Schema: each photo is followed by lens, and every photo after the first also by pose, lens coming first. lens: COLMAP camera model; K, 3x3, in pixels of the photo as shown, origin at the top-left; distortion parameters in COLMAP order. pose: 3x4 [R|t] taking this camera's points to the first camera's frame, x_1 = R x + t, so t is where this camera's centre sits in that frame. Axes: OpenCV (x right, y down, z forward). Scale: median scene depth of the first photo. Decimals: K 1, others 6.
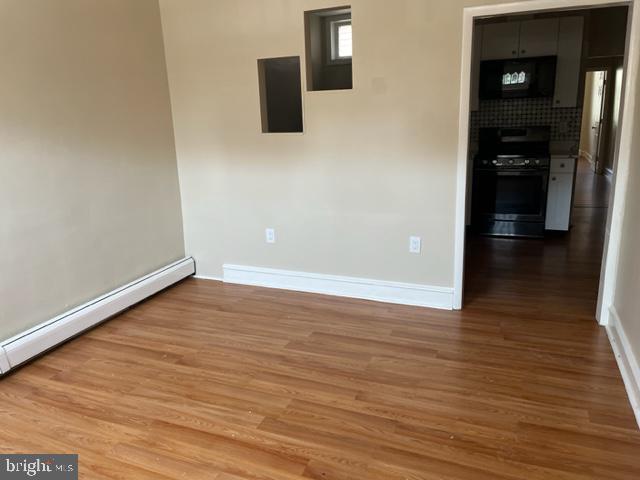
lens RADIAL K [[480.3, 0, 319.9], [0, 480.3, 239.1], [0, 0, 1]] dist [0.001378, -0.001650]
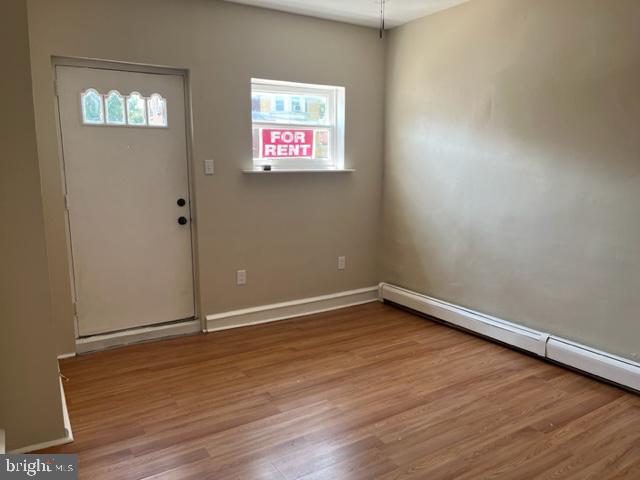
lens RADIAL K [[480.3, 0, 320.6], [0, 480.3, 240.1], [0, 0, 1]] dist [0.001378, -0.001650]
pose [[-0.593723, 0.169368, -0.786643, 0.639496], [-0.179278, 0.925183, 0.334507, -0.328168], [0.784444, 0.339633, -0.518939, 1.124169]]
